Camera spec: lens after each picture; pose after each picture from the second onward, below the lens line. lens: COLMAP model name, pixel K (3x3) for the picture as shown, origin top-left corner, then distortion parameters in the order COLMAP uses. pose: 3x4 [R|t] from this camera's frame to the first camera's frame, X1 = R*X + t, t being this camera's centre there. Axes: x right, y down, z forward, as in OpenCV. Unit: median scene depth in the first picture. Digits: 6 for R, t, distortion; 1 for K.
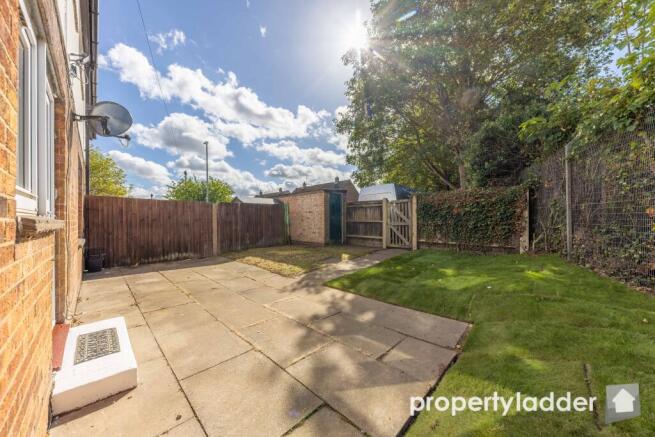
lens RADIAL K [[224.3, 0, 334.2], [0, 224.3, 219.9], [0, 0, 1]] dist [0.006347, -0.002533]
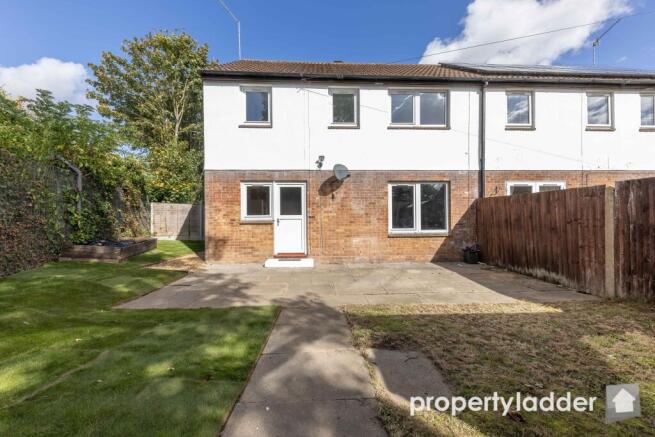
lens RADIAL K [[224.3, 0, 326.3], [0, 224.3, 218.1], [0, 0, 1]] dist [0.006347, -0.002533]
pose [[-0.711701, 0.005904, -0.702458, 0.278685], [0.004599, 0.999982, 0.003745, -0.015476], [0.702467, -0.000566, -0.711716, 1.174748]]
